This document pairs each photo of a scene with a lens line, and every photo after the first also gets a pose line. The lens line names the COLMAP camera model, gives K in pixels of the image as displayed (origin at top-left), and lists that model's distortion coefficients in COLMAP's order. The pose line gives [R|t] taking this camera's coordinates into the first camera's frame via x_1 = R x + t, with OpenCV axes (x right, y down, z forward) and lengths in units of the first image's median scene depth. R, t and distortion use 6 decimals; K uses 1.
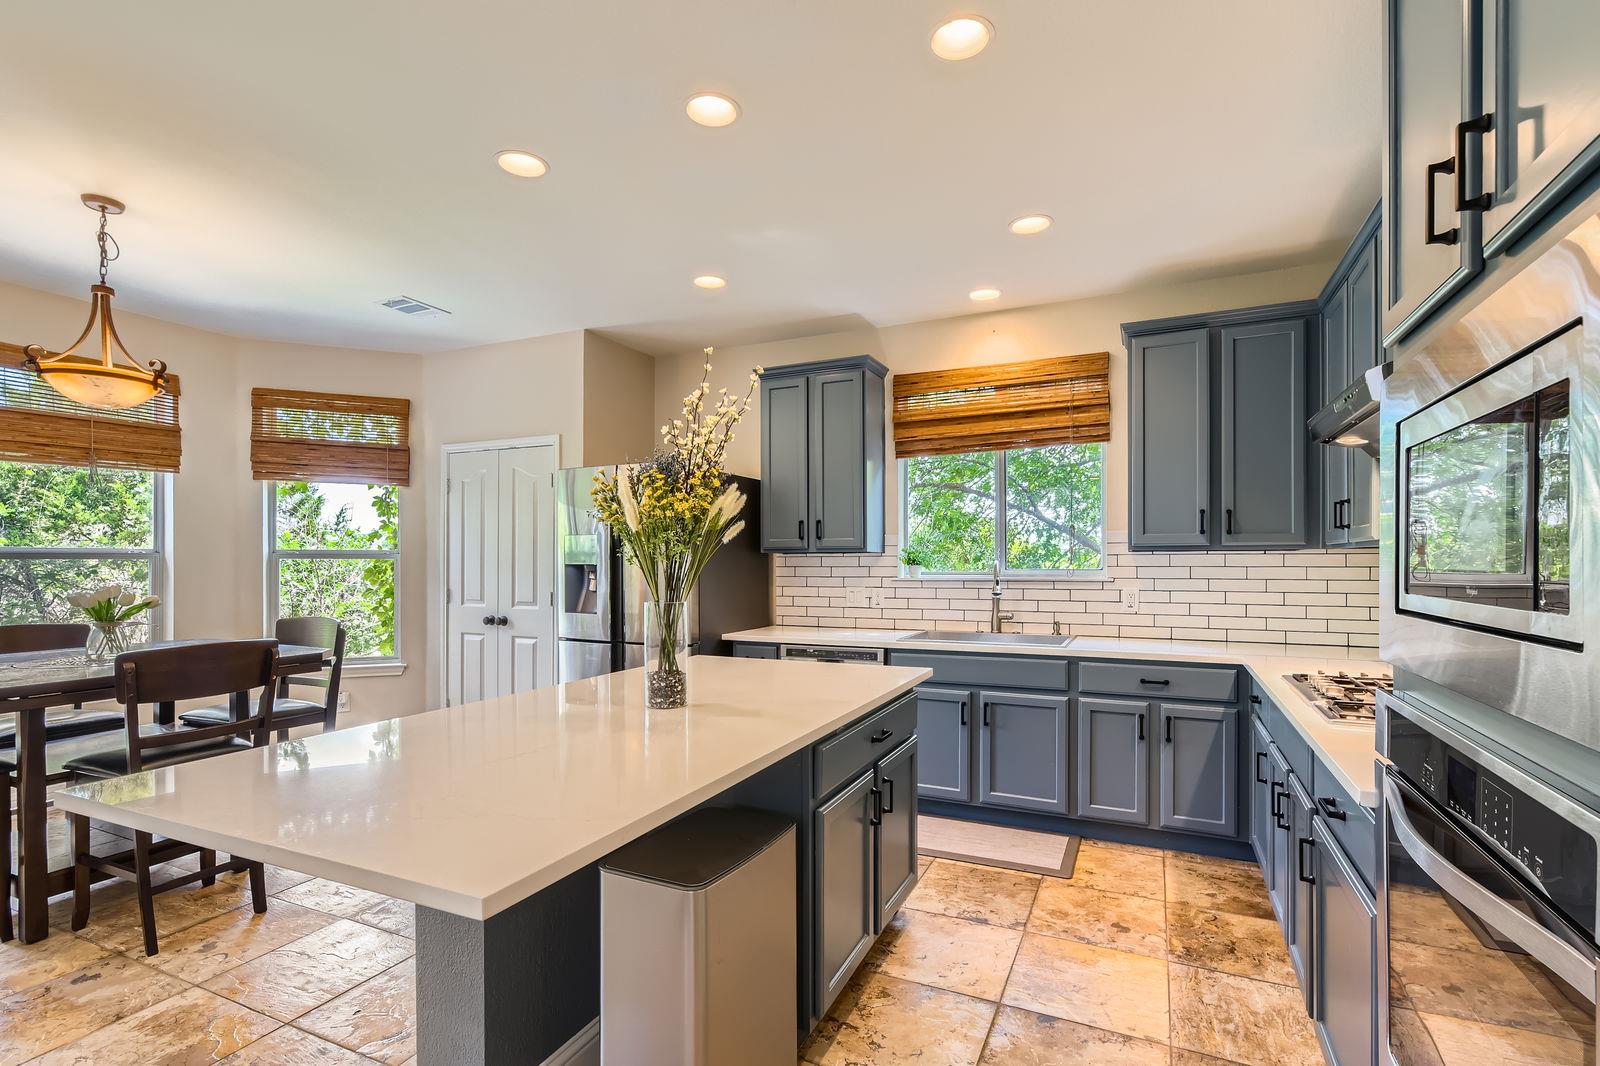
lens RADIAL K [[748.9, 0, 801.9], [0, 748.9, 542.5], [0, 0, 1]] dist [0.004756, 0.001145]
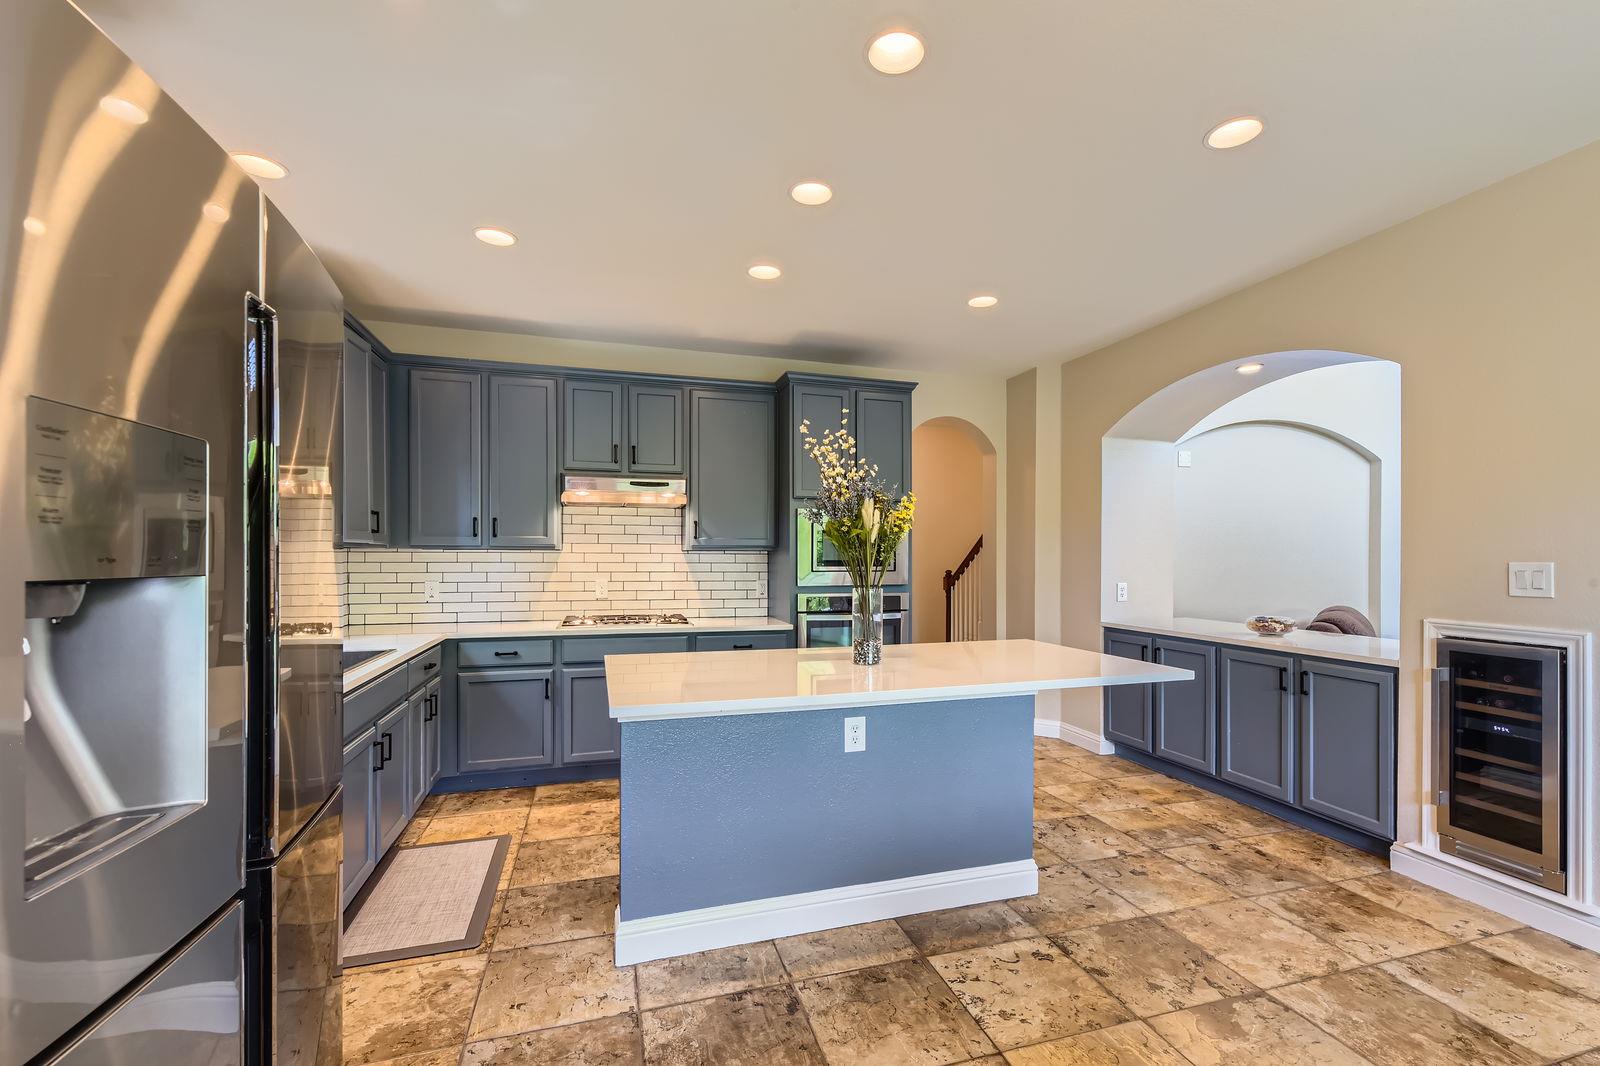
lens RADIAL K [[724.2, 0, 804.7], [0, 724.2, 548.0], [0, 0, 1]] dist [0.000717, 0.001139]
pose [[-0.652567, 0.016185, 0.757558, -0.832422], [0.005442, 0.999846, -0.016674, 0.036314], [-0.757711, -0.006758, -0.652555, 1.492382]]
